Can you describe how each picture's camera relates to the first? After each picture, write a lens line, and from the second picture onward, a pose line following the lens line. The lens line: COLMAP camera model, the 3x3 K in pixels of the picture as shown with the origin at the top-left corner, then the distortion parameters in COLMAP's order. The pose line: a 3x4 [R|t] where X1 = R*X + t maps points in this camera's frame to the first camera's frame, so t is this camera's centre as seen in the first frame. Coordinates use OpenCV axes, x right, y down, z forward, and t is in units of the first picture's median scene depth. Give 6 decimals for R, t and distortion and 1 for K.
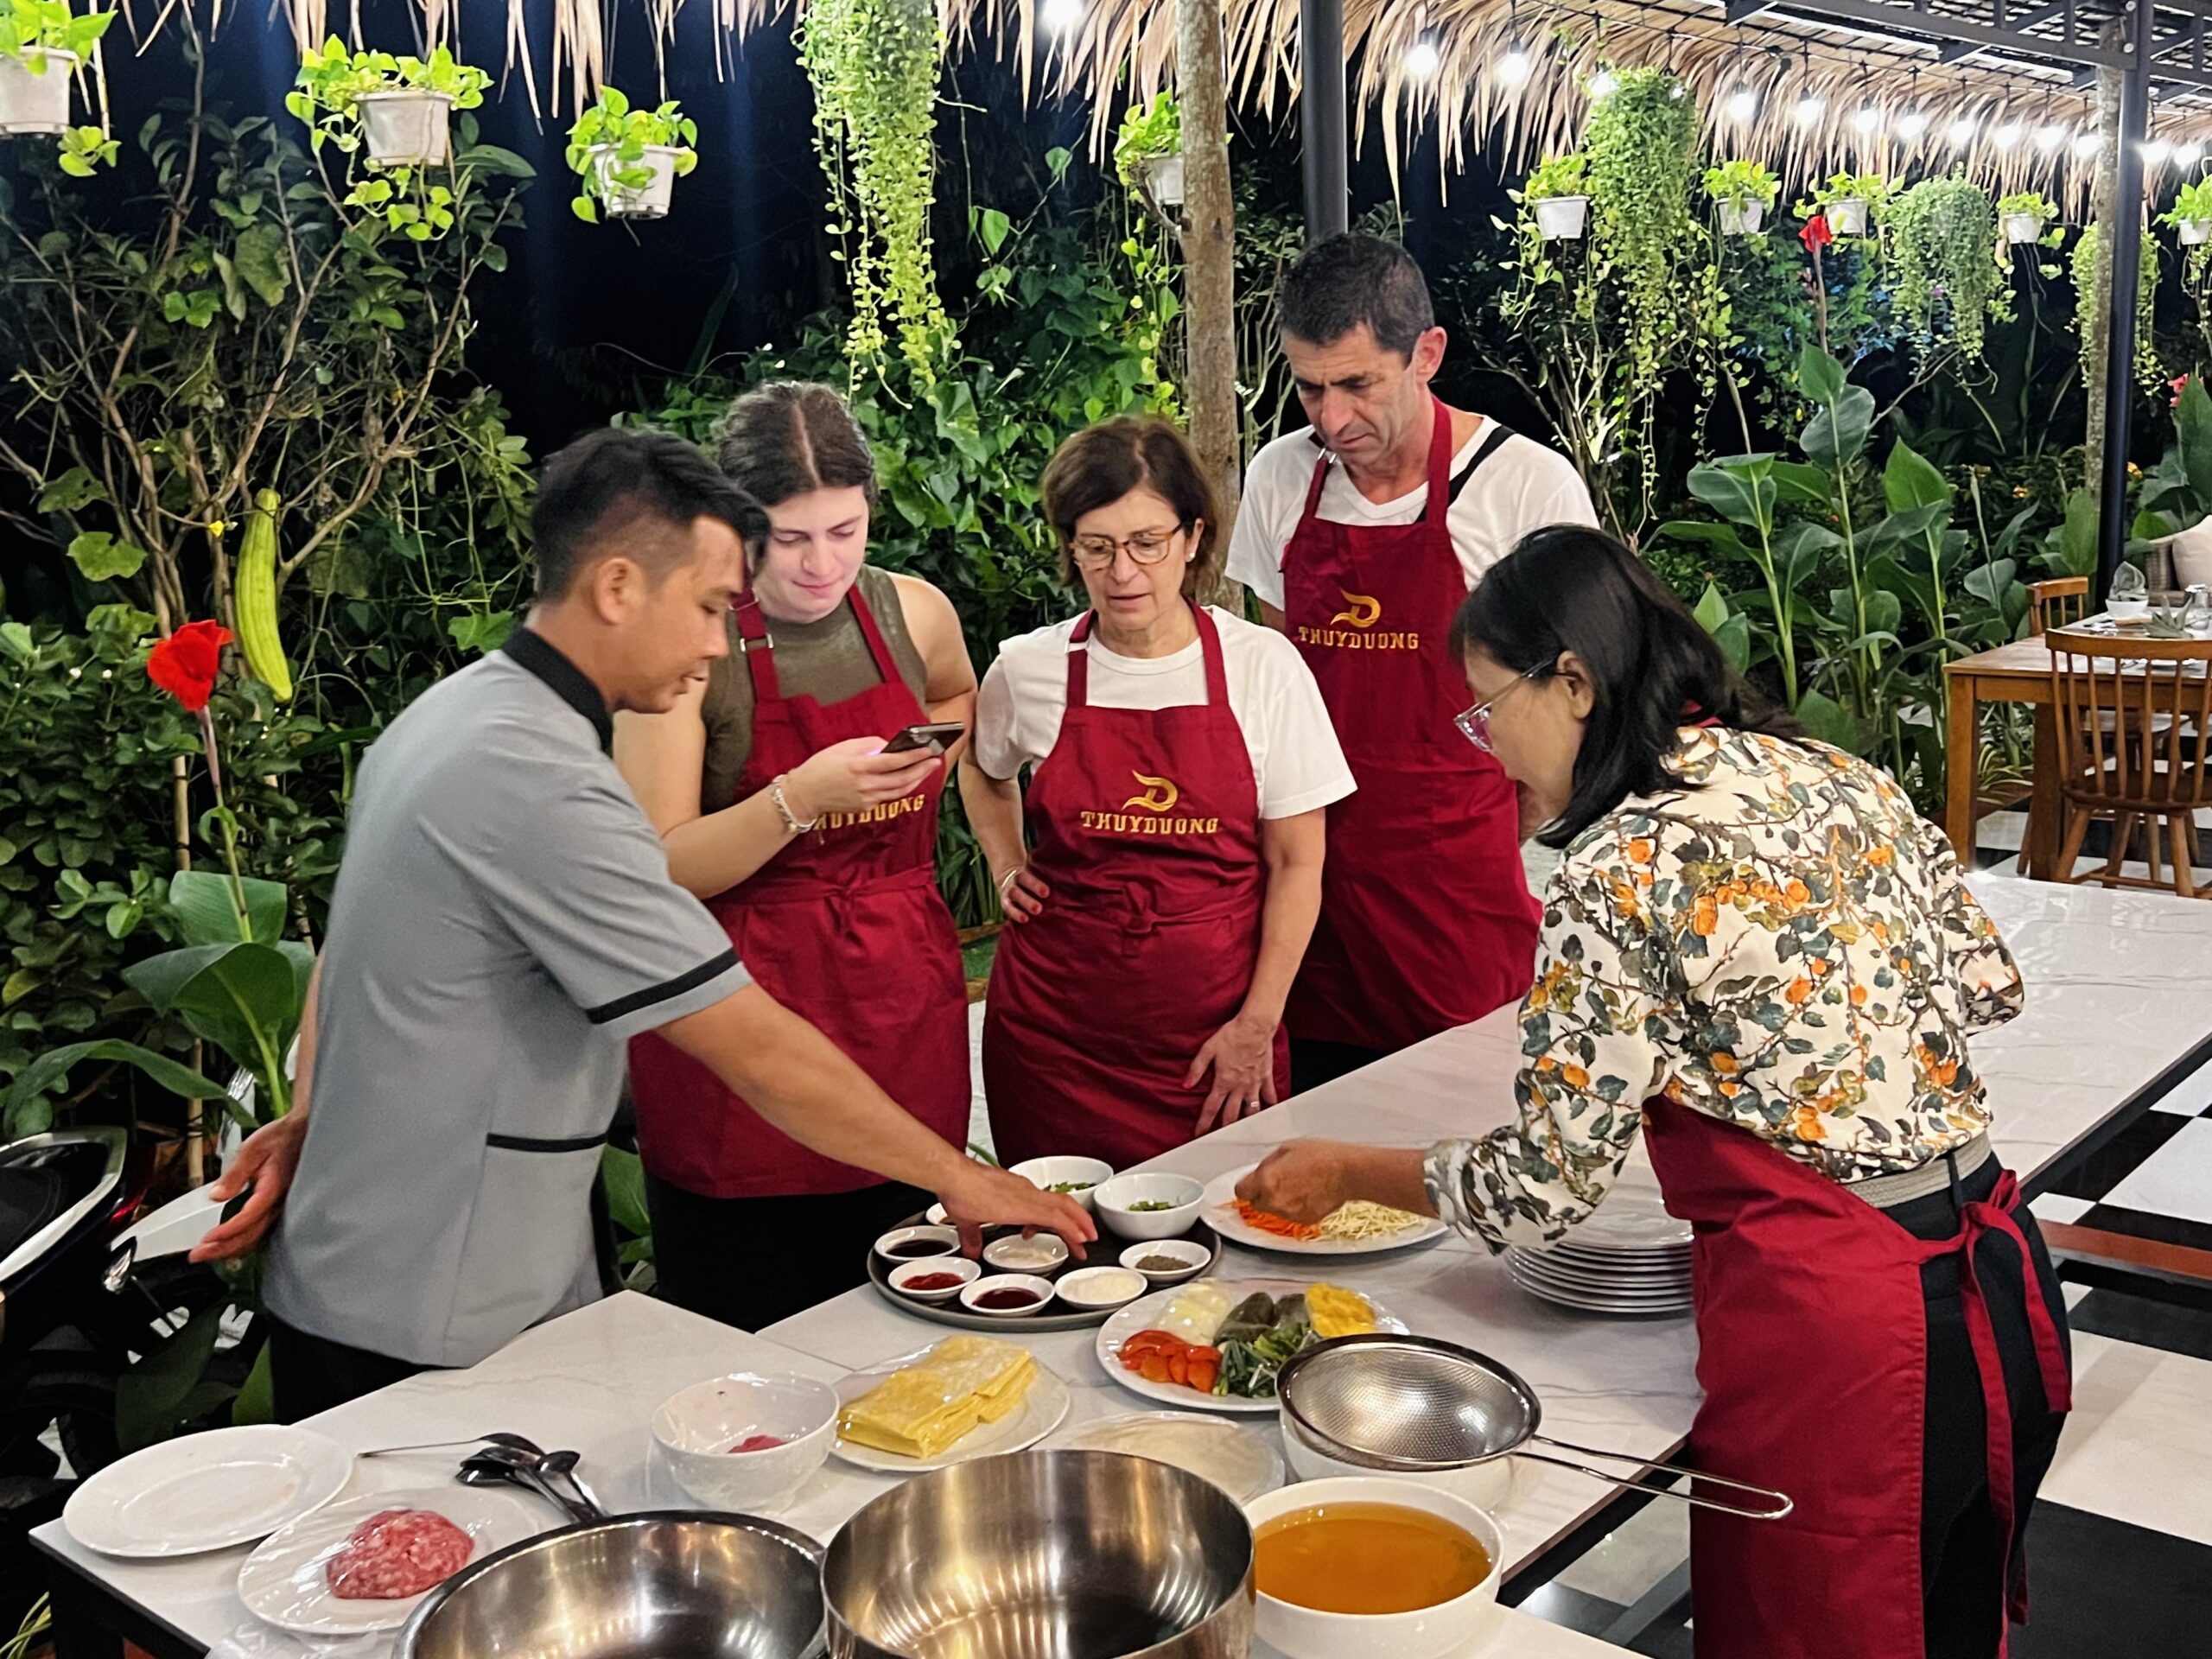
lens RADIAL K [[2277.1, 0, 1106.0], [0, 2277.1, 829.5], [0, 0, 1]] dist [0.108506, -0.280285]
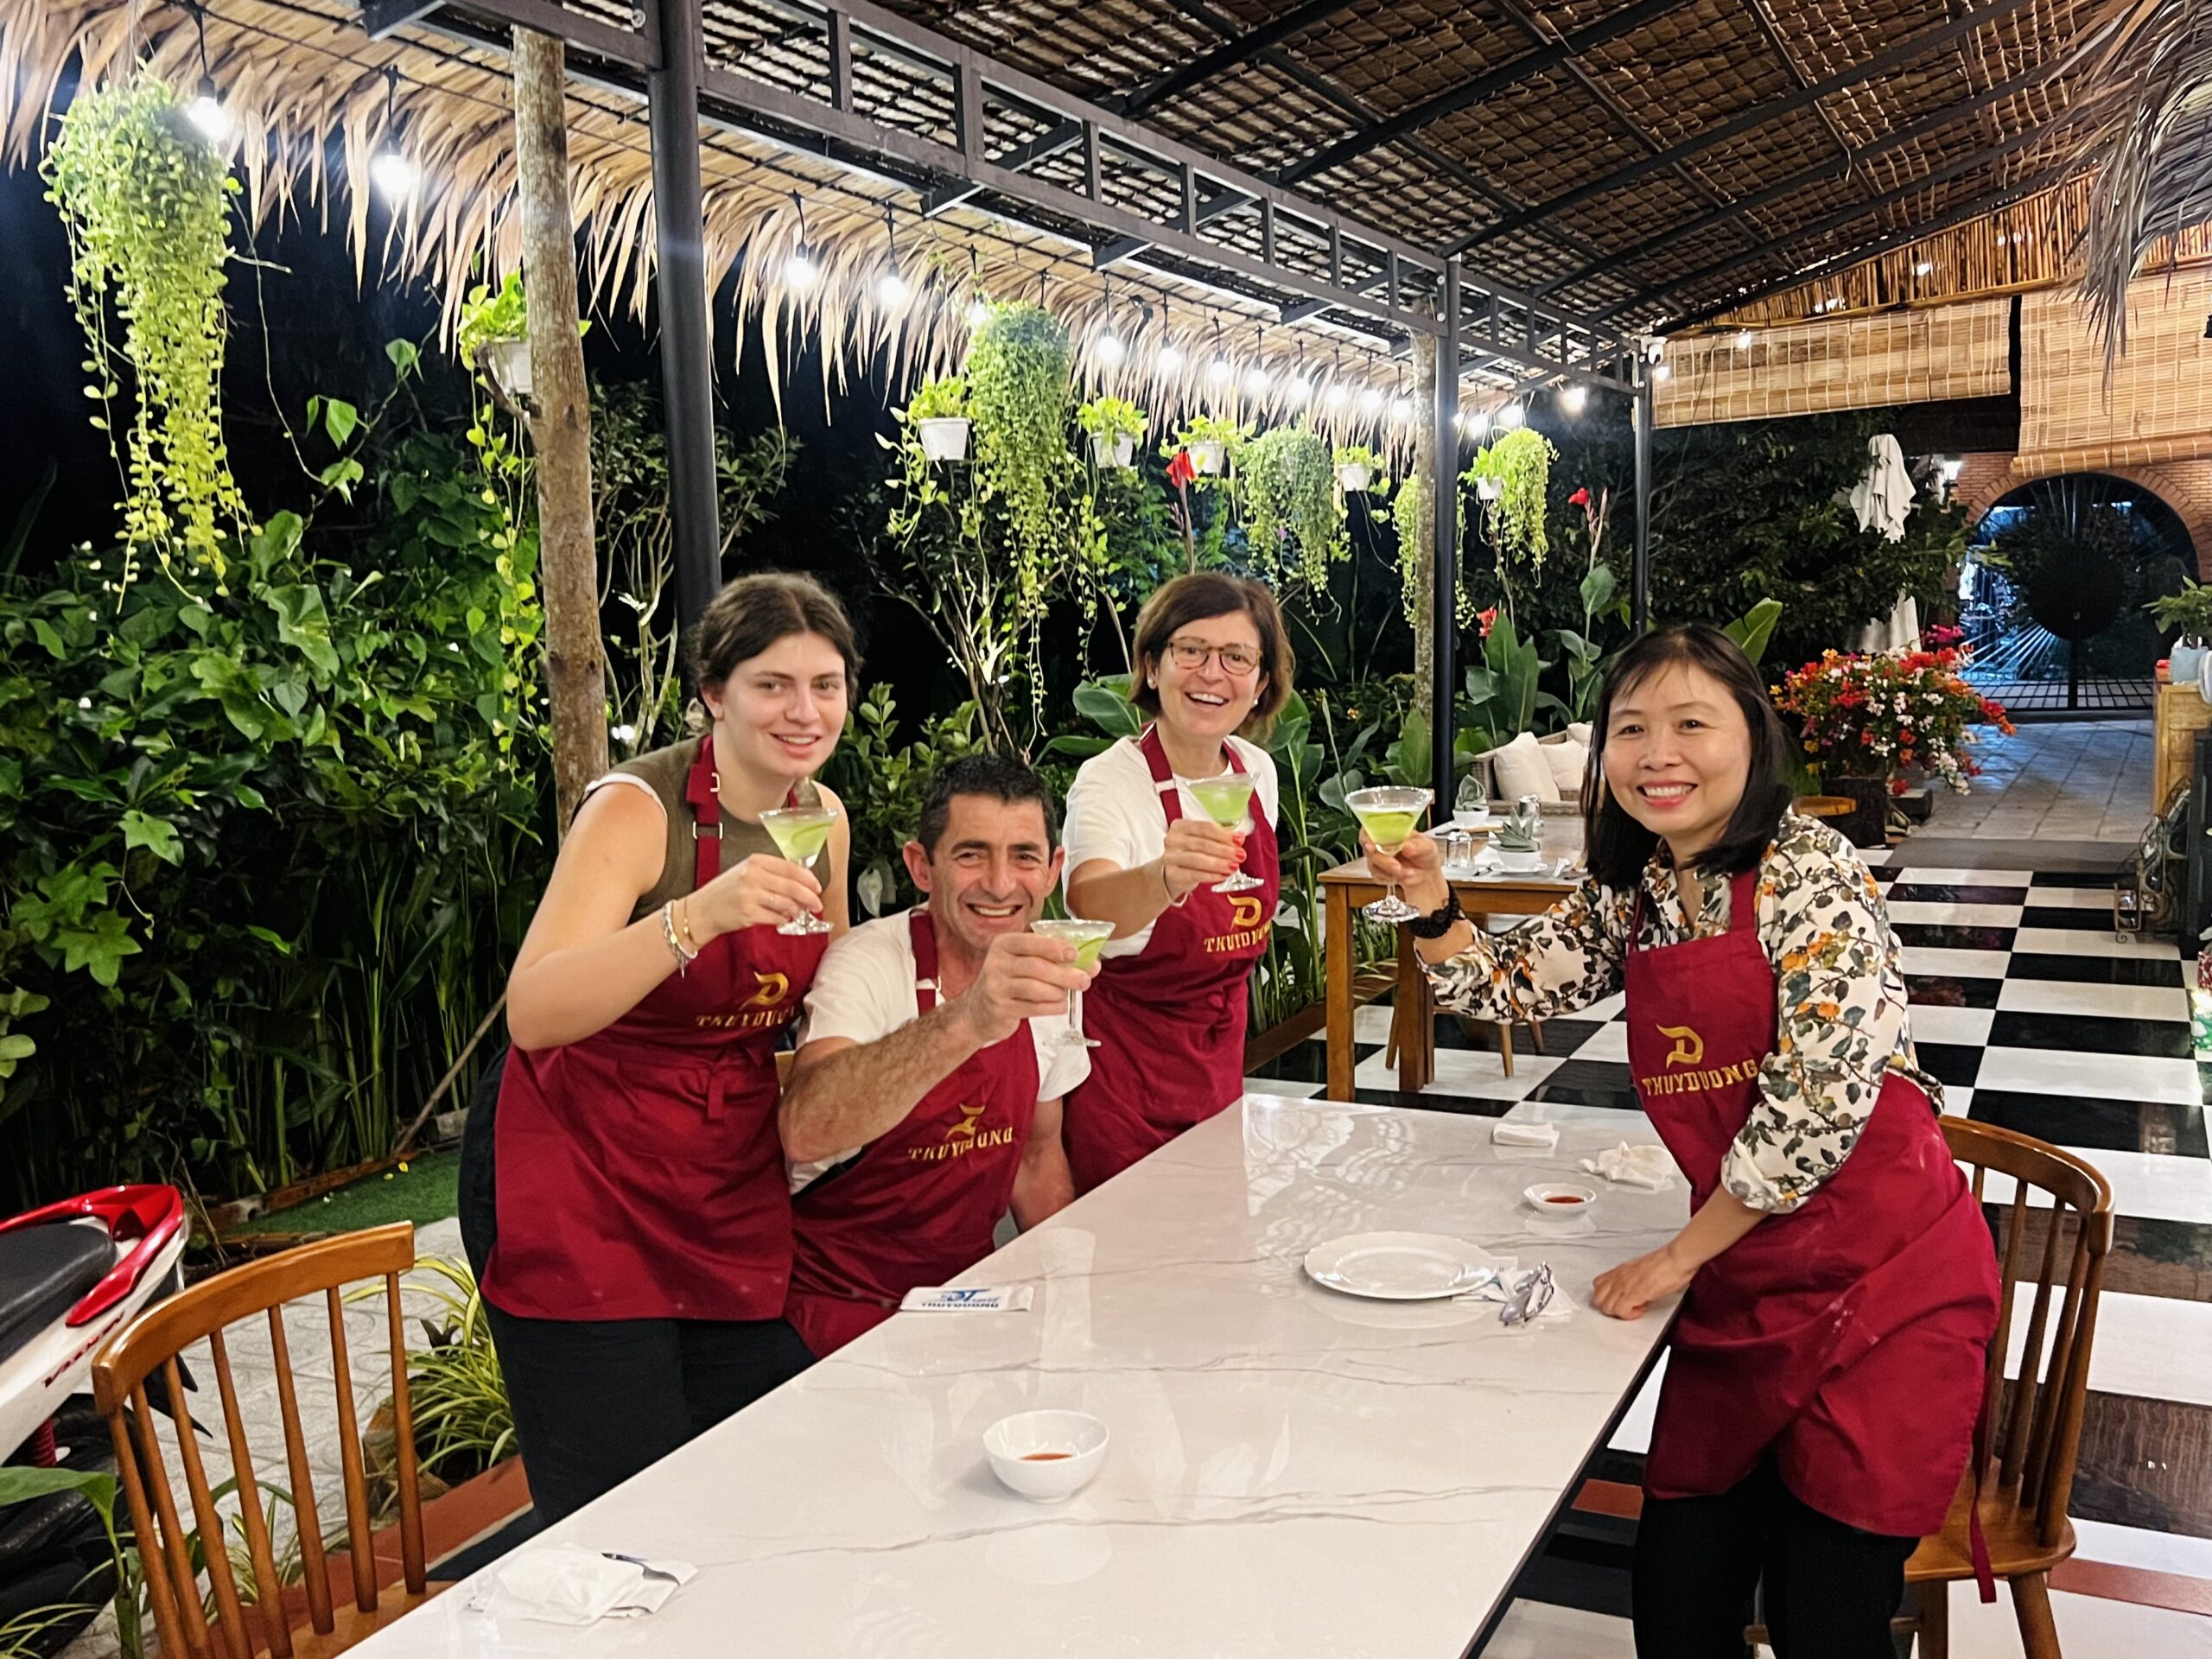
lens RADIAL K [[2079.3, 0, 1106.0], [0, 2079.3, 829.5], [0, 0, 1]] dist [0.104892, -0.012318]
pose [[0.965382, -0.011554, 0.260585, 0.023107], [0.034943, 0.995742, -0.085299, -0.013050], [-0.258490, 0.091452, 0.961675, 0.103392]]
